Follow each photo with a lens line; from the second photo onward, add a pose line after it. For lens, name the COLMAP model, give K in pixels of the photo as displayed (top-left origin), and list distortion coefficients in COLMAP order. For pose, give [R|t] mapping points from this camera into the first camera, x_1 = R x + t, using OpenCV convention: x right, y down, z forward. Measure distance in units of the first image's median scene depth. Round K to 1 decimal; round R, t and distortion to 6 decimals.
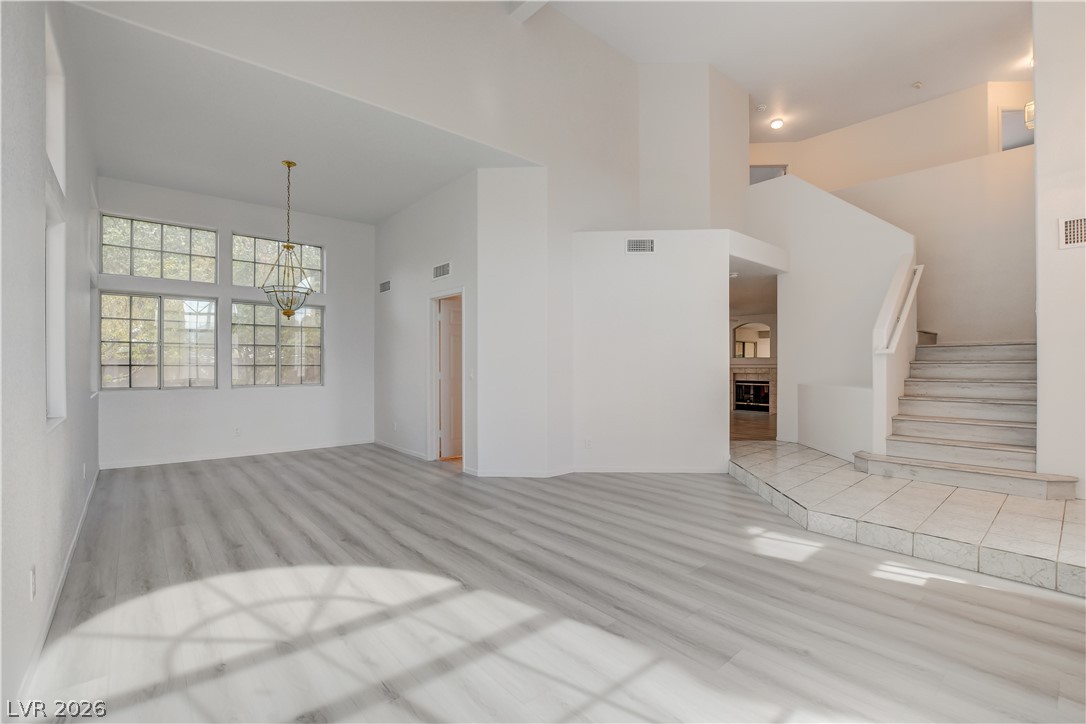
lens RADIAL K [[482.4, 0, 540.9], [0, 482.4, 362.8], [0, 0, 1]] dist [-0.028566, 0.005580]
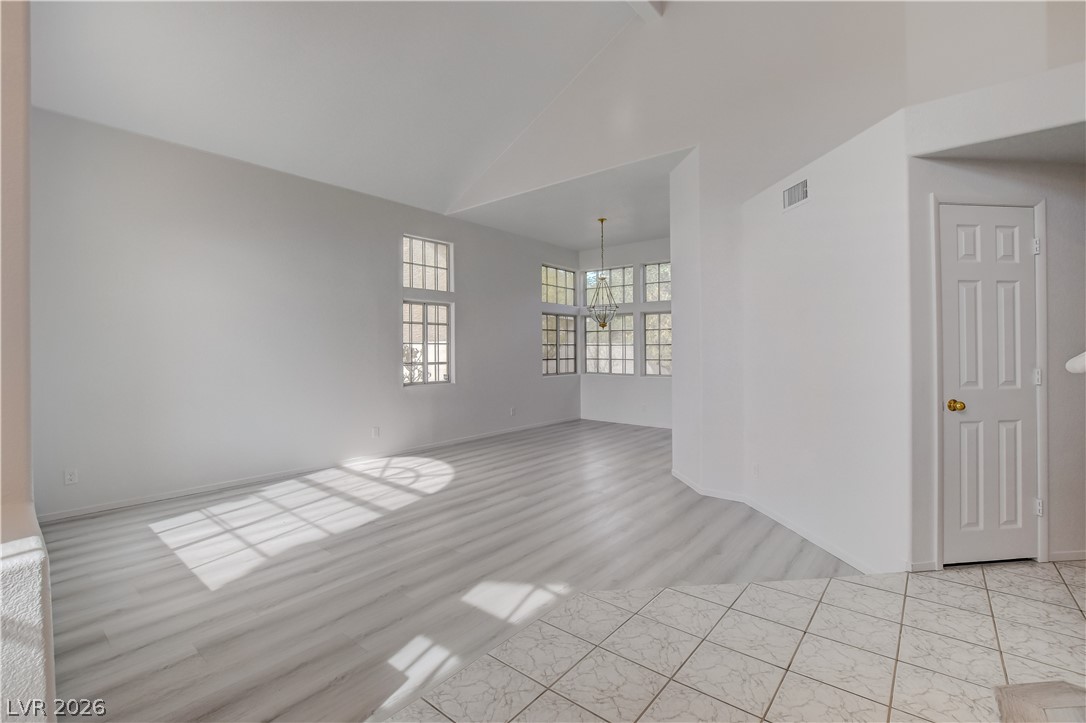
lens RADIAL K [[482.4, 0, 537.2], [0, 482.4, 353.1], [0, 0, 1]] dist [-0.028566, 0.005580]
pose [[0.156081, 0.010452, -0.987689, 1.570253], [0.006021, 0.999915, 0.011532, -0.072363], [0.987726, -0.007747, 0.156005, 1.070842]]
